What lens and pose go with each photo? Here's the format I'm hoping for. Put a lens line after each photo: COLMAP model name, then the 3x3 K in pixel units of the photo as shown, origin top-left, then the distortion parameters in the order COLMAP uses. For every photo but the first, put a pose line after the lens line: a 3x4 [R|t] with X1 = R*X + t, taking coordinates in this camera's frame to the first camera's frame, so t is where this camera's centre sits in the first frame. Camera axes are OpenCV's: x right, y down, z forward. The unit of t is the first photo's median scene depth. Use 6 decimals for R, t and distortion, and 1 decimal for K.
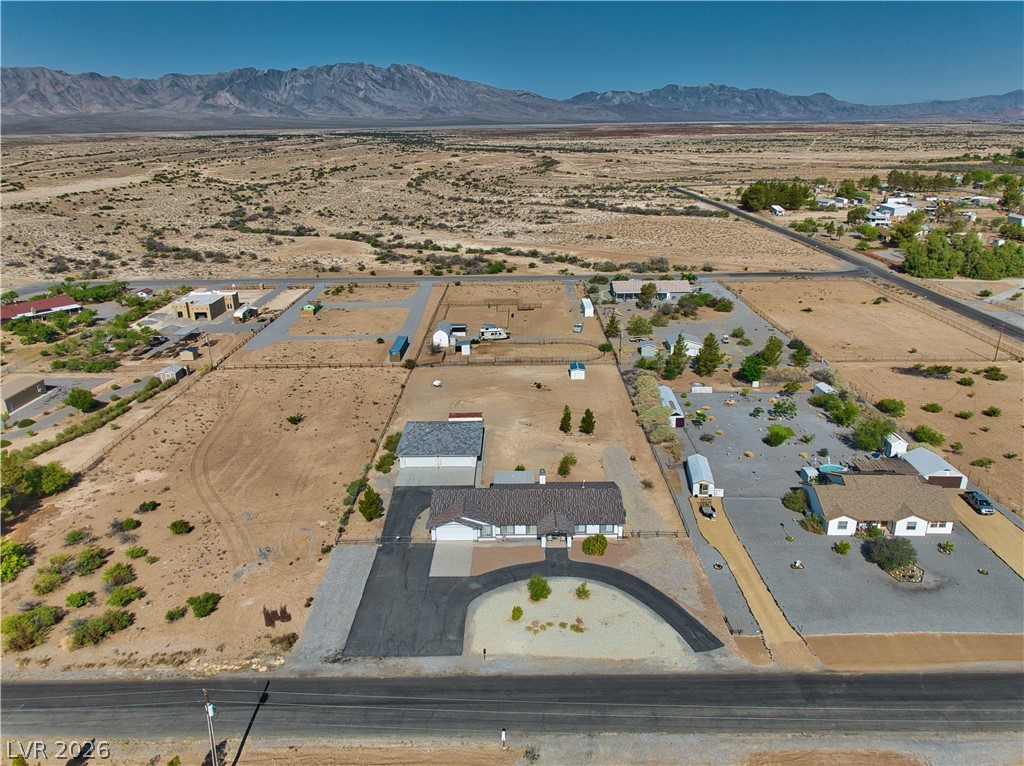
lens RADIAL K [[701.6, 0, 515.5], [0, 701.6, 429.7], [0, 0, 1]] dist [0.006330, -0.006141]
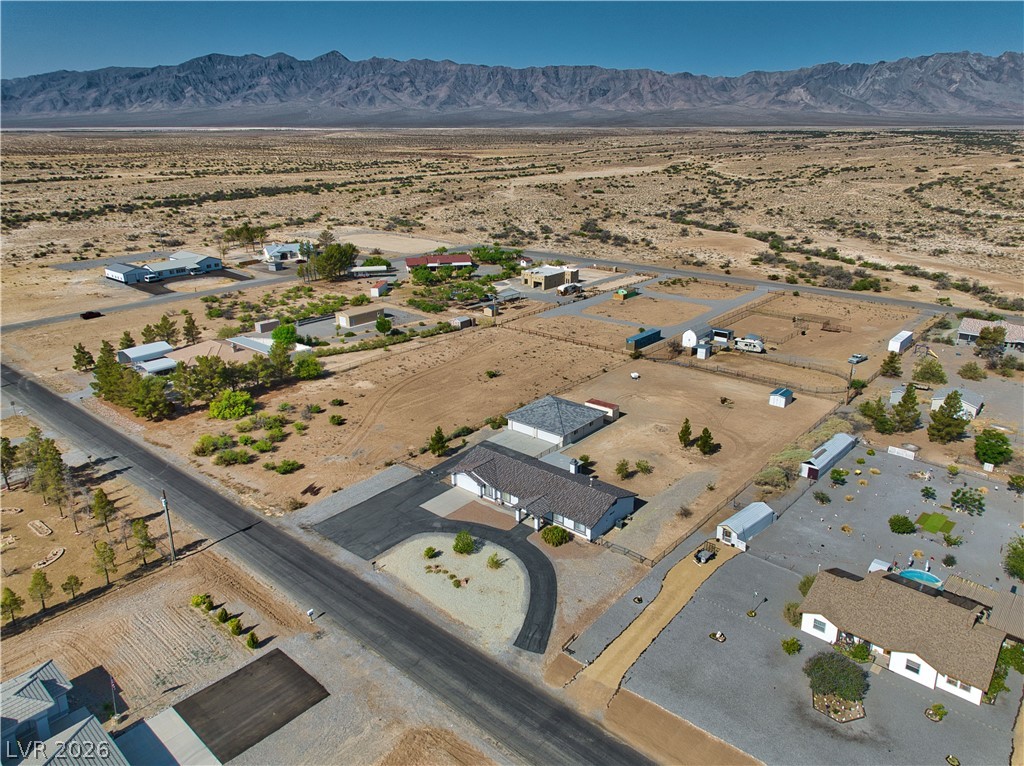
lens RADIAL K [[700.8, 0, 512.8], [0, 700.8, 432.3], [0, 0, 1]] dist [0.004556, -0.003259]
pose [[0.761803, 0.268661, -0.589472, 0.453485], [-0.263415, 0.959792, 0.097016, -0.046055], [0.591835, 0.081369, 0.801942, 0.089924]]
